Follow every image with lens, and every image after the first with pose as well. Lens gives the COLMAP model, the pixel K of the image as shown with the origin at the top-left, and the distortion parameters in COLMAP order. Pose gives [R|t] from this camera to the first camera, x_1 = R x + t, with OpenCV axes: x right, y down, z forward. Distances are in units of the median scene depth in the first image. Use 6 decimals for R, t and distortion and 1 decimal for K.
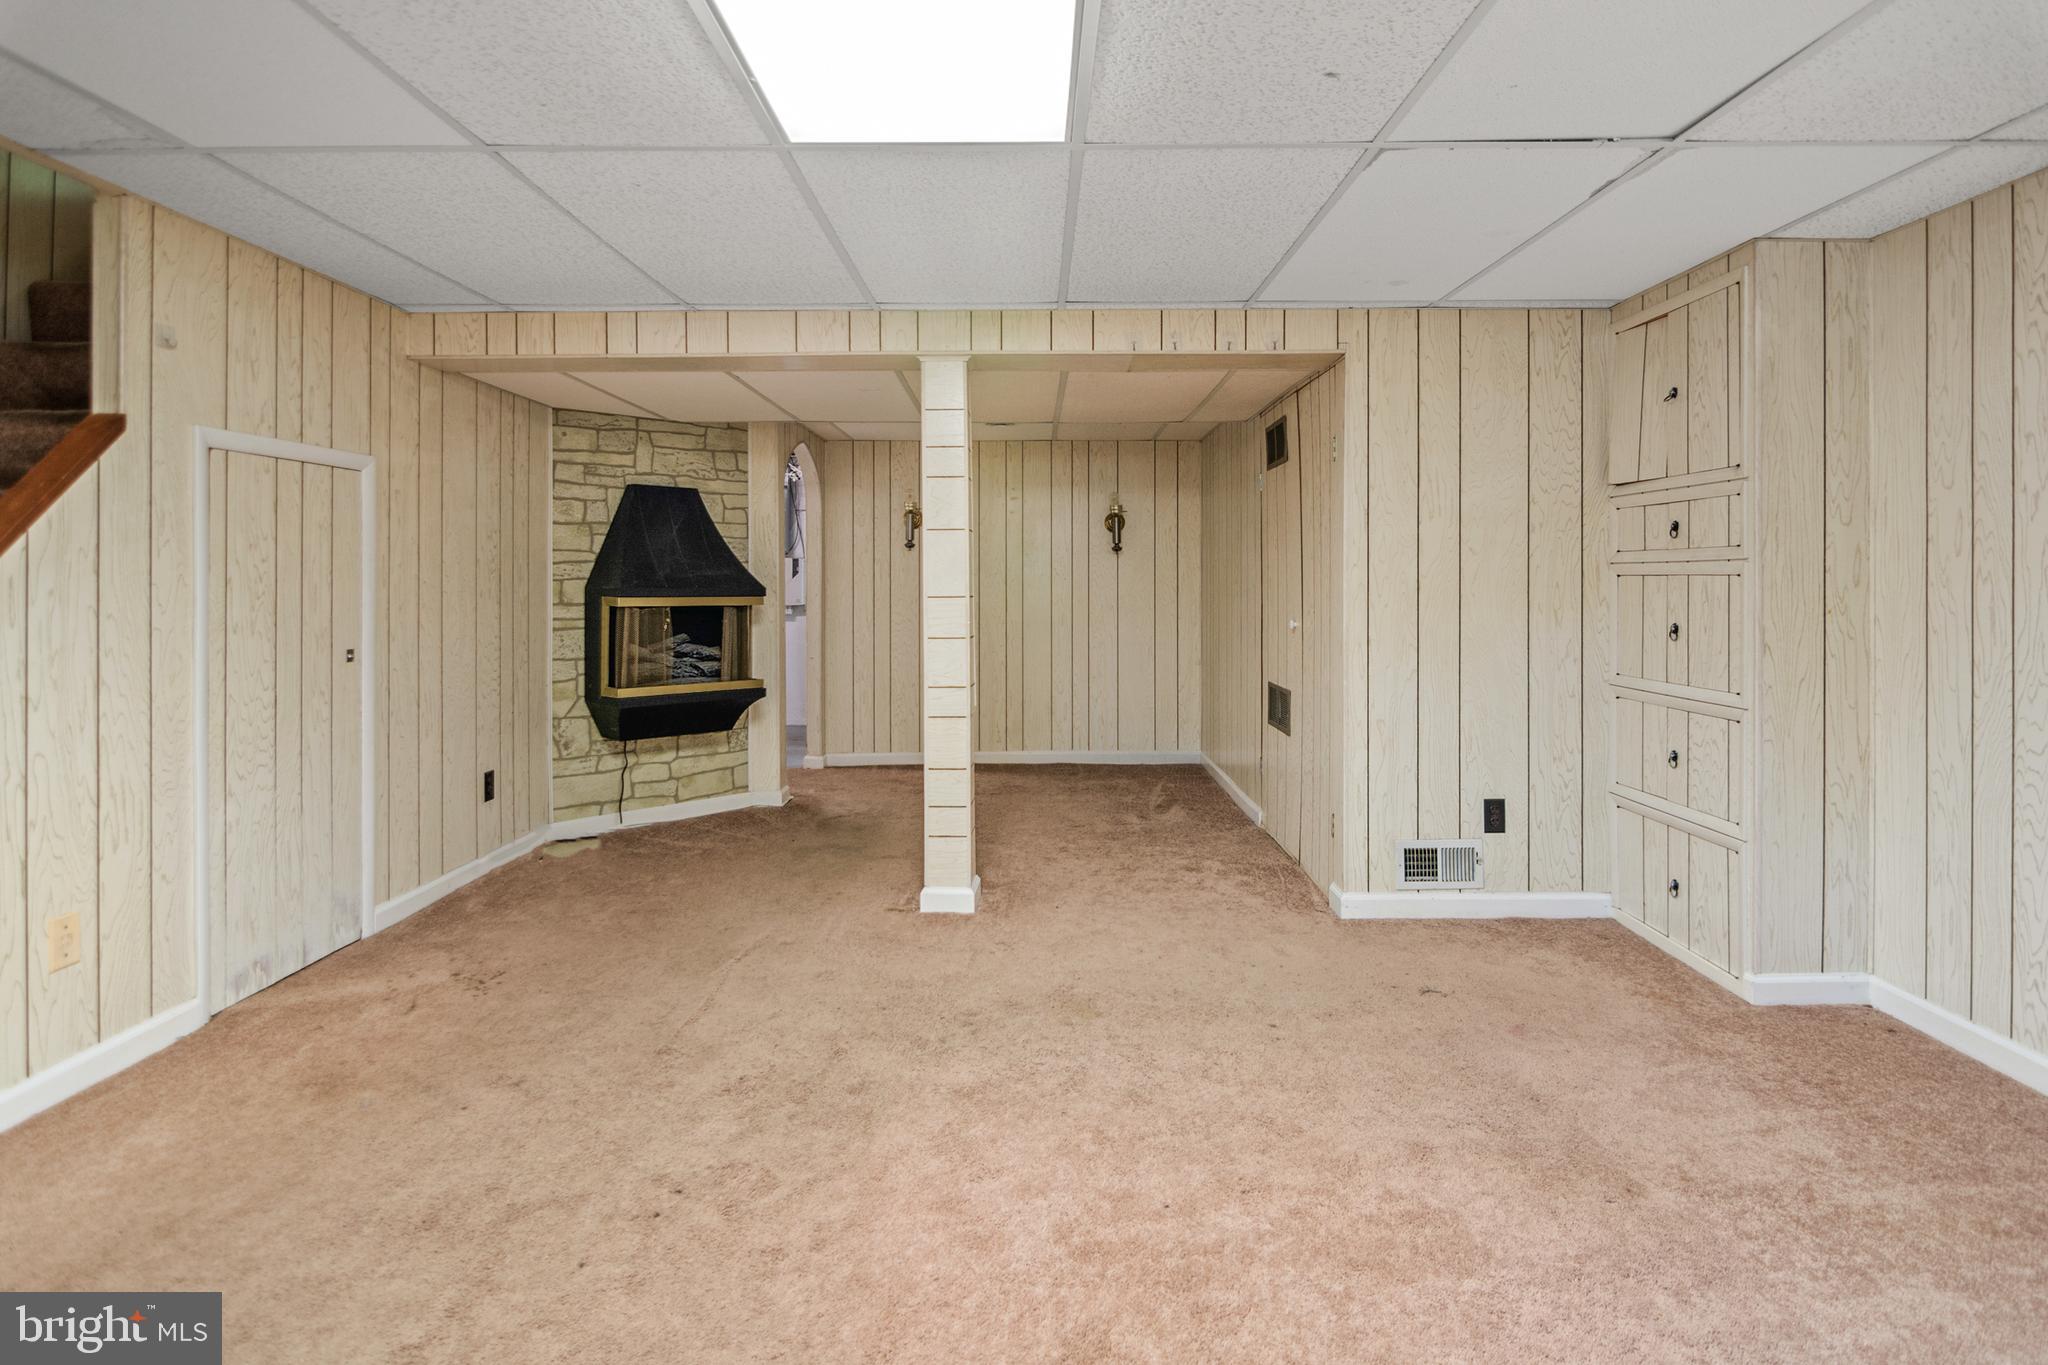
lens RADIAL K [[1003.7, 0, 1043.7], [0, 1003.7, 582.4], [0, 0, 1]] dist [0.001998, -0.007185]
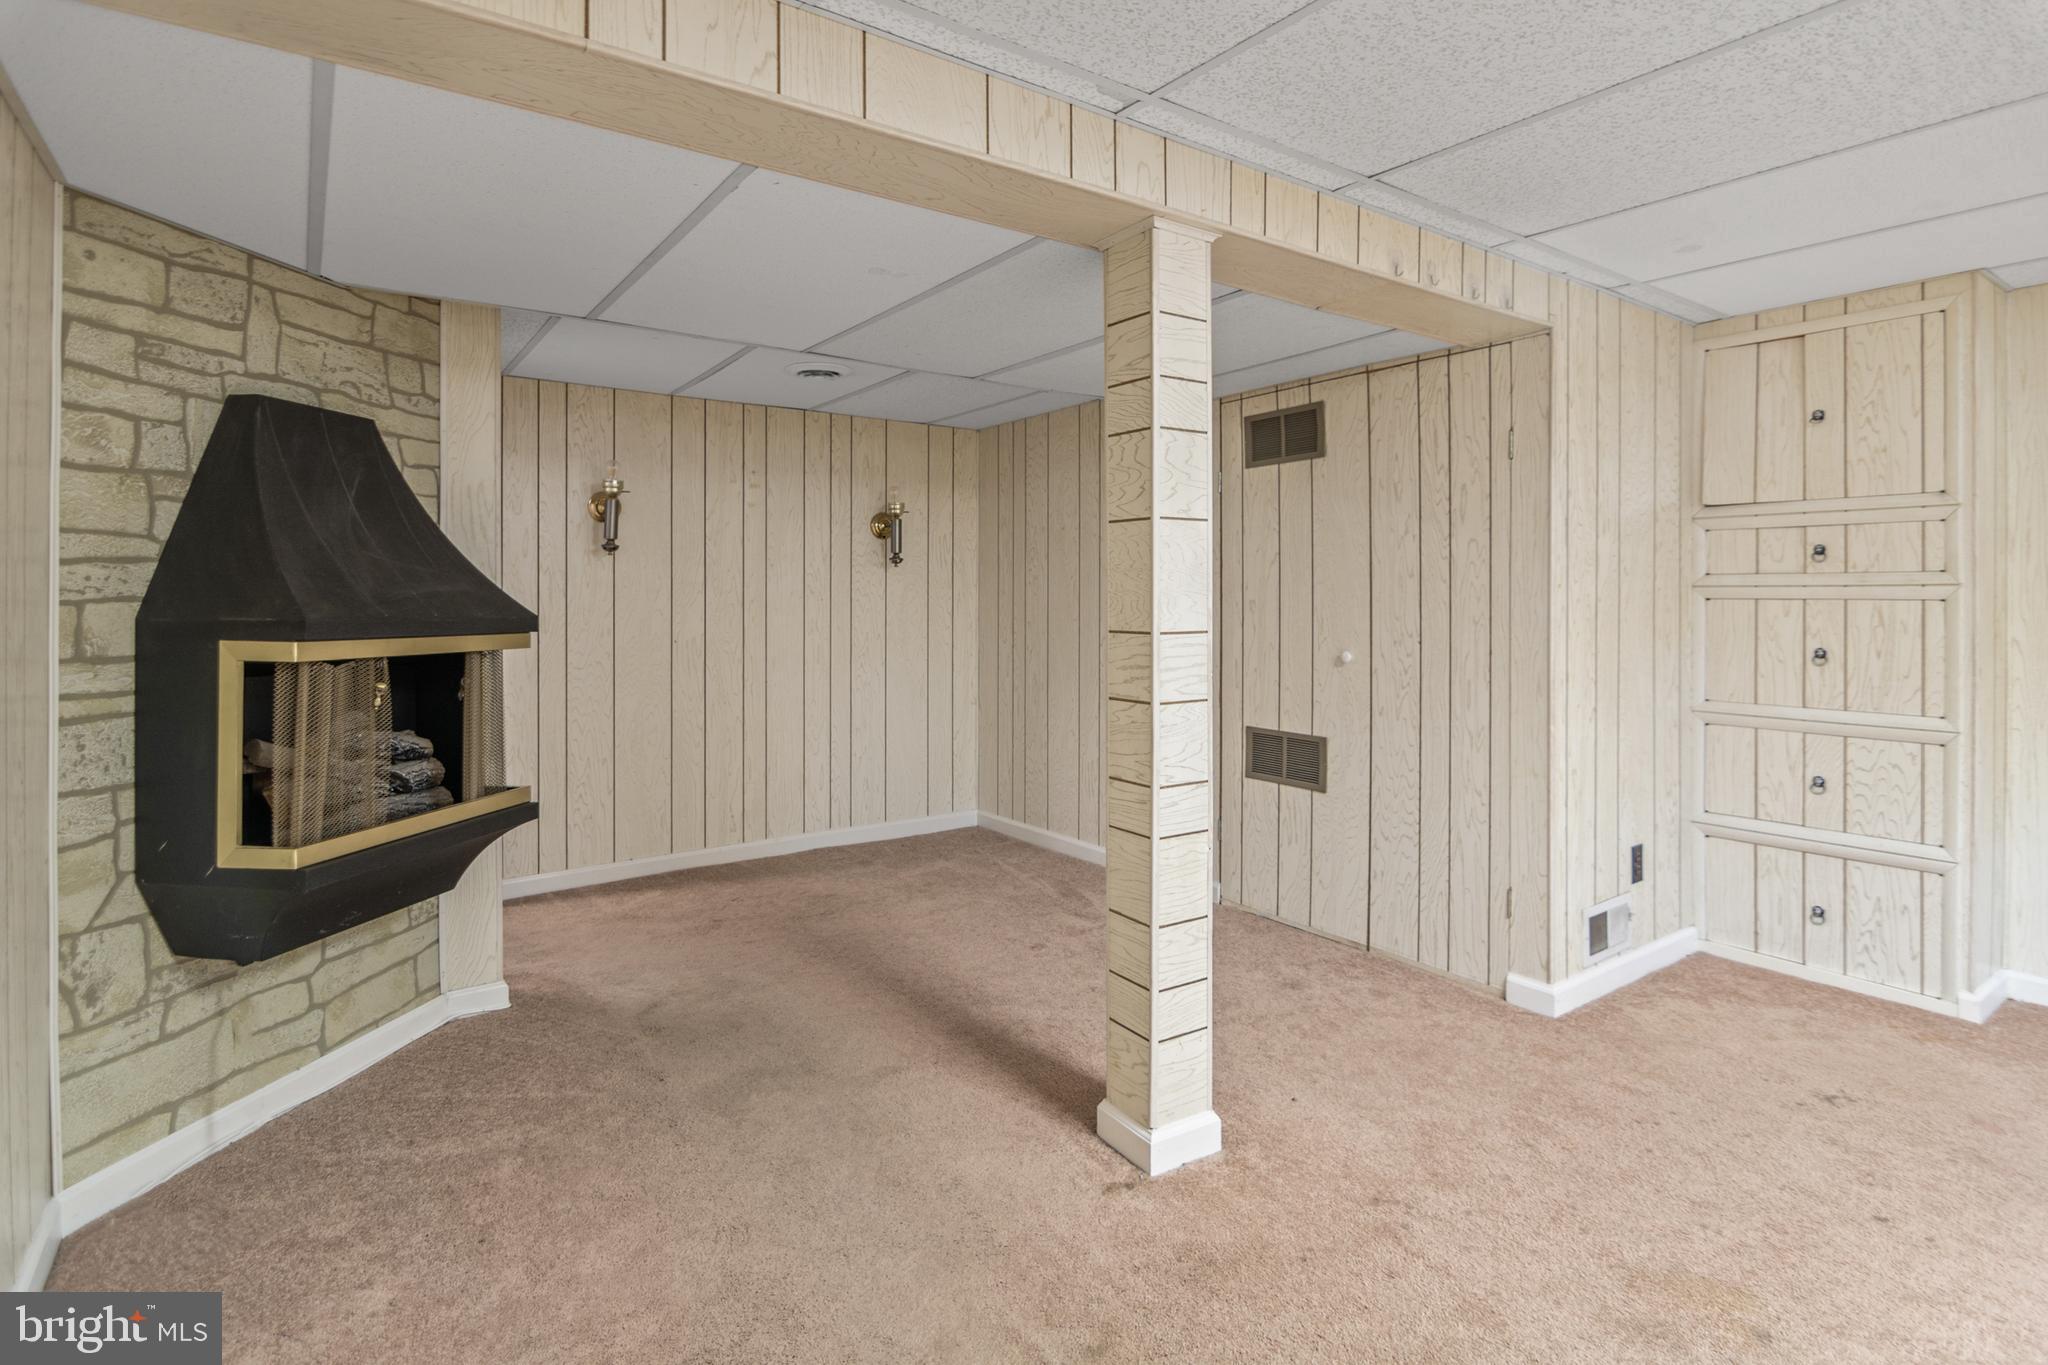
lens RADIAL K [[1003.7, 0, 1020.5], [0, 1003.7, 598.6], [0, 0, 1]] dist [0.001998, -0.007185]
pose [[0.819627, 0.001857, 0.572895, -0.392126], [-0.001165, 0.999998, -0.001575, -0.003705], [-0.572897, 0.000624, 0.819627, 0.428879]]
